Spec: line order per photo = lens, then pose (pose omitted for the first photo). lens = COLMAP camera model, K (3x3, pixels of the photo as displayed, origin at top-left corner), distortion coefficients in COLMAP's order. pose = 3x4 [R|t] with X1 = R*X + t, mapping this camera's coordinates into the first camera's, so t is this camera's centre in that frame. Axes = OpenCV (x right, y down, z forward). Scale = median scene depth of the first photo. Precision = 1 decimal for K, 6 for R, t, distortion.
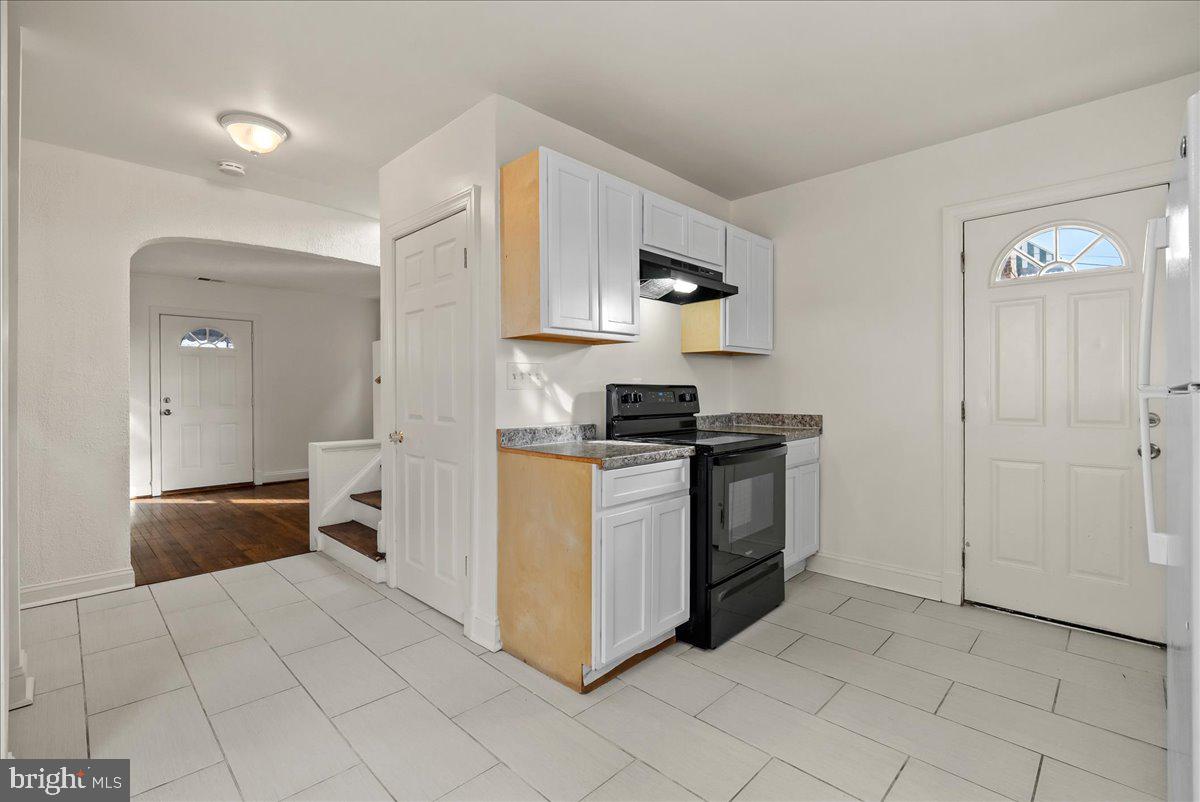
lens RADIAL K [[539.1, 0, 597.3], [0, 539.1, 395.4], [0, 0, 1]] dist [-0.003912, 0.002346]
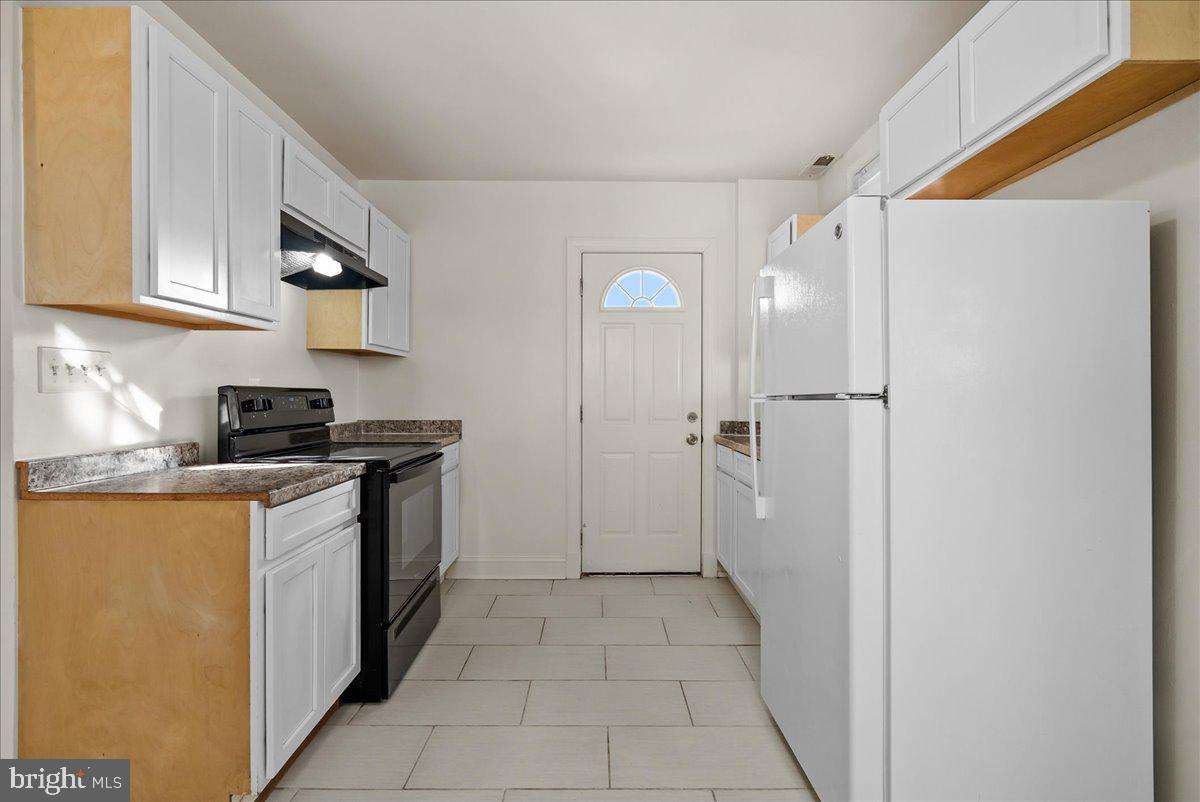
lens RADIAL K [[539.1, 0, 598.1], [0, 539.1, 400.8], [0, 0, 1]] dist [-0.003912, 0.002346]
pose [[0.712211, -0.003856, 0.701955, -0.128818], [0.001985, 0.999992, 0.003478, -0.002763], [-0.701963, -0.001084, 0.712213, 0.137814]]
